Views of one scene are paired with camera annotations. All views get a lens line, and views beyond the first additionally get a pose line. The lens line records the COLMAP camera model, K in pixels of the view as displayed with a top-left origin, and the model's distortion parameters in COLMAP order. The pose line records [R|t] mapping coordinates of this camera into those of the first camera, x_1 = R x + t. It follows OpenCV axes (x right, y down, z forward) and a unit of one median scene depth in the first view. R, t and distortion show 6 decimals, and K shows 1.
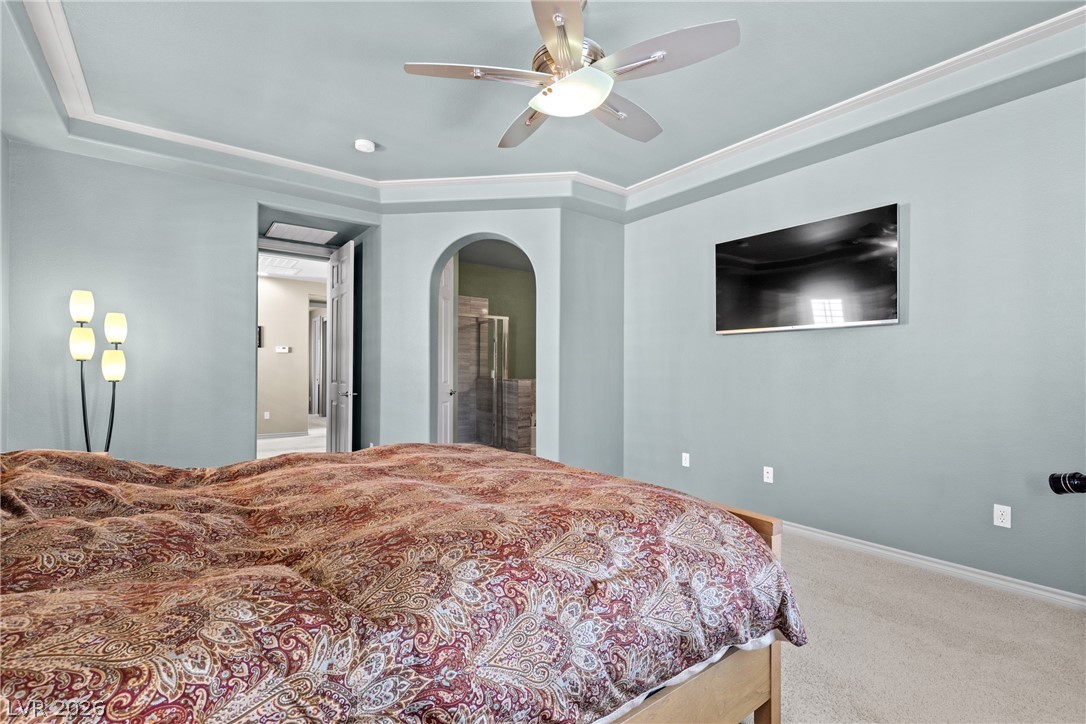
lens RADIAL K [[493.3, 0, 542.7], [0, 493.3, 370.4], [0, 0, 1]] dist [0.008252, -0.001340]
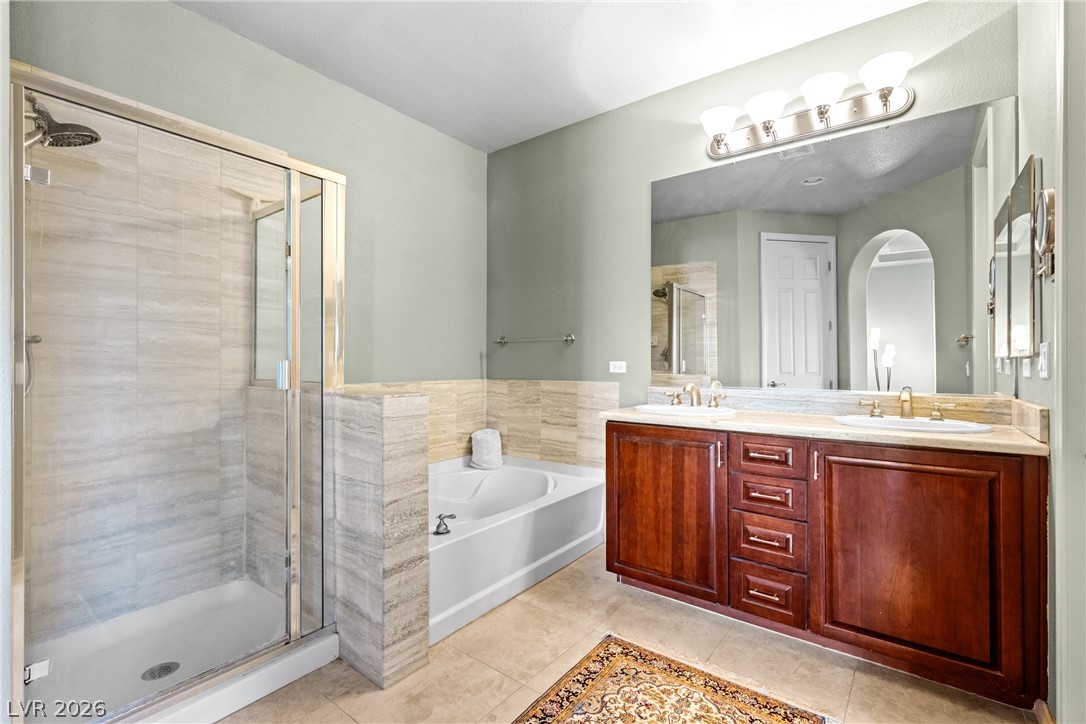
lens RADIAL K [[493.3, 0, 542.9], [0, 493.3, 361.5], [0, 0, 1]] dist [0.008252, -0.001340]
pose [[0.963751, -0.002910, 0.266786, -0.060430], [0.003893, 0.999987, -0.003156, 0.002872], [-0.266773, 0.004080, 0.963751, 1.167634]]
